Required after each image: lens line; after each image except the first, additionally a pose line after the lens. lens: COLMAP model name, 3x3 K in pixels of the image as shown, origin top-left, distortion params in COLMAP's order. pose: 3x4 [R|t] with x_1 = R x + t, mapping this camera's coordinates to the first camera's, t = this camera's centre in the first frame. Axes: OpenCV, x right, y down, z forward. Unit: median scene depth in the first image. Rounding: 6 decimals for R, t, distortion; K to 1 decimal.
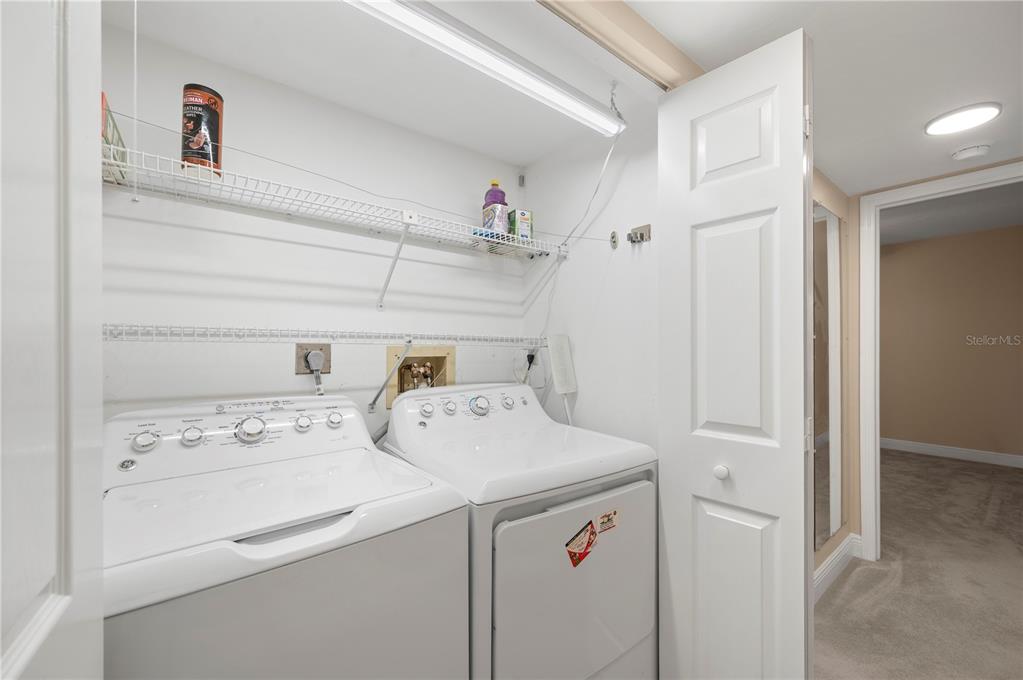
lens RADIAL K [[406.4, 0, 503.8], [0, 406.4, 344.8], [0, 0, 1]] dist [-0.000102, -0.000693]
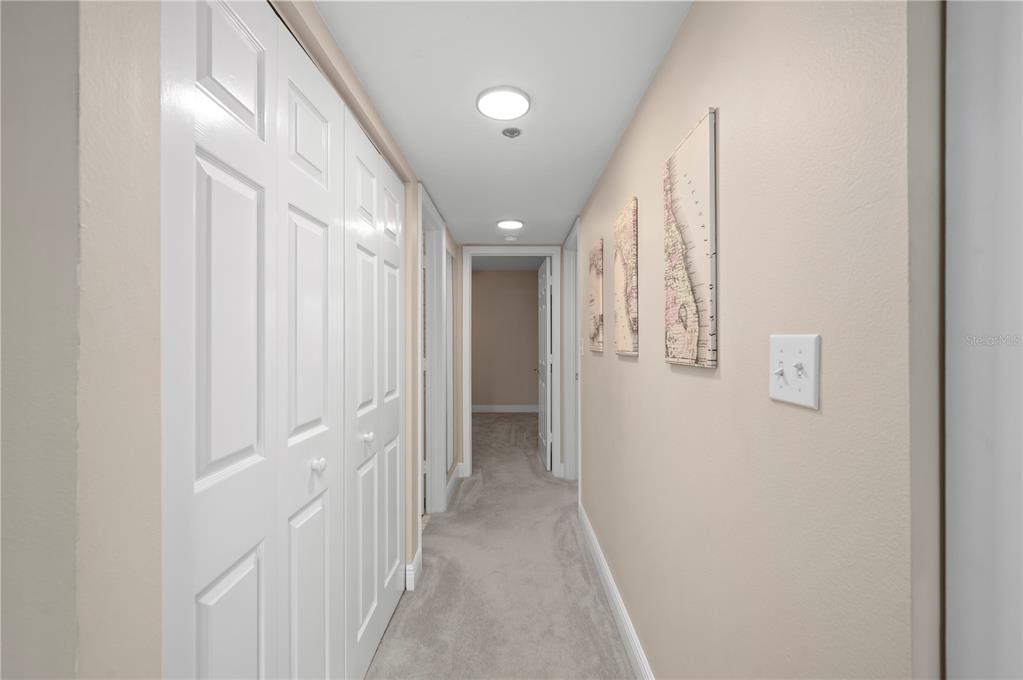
lens RADIAL K [[442.3, 0, 513.4], [0, 442.3, 342.5], [0, 0, 1]] dist [0.000923, 0.000063]
pose [[0.616860, -0.004902, 0.787058, -0.360418], [0.001330, 0.999986, 0.005185, -0.002913], [-0.787072, -0.002152, 0.616858, -0.215120]]
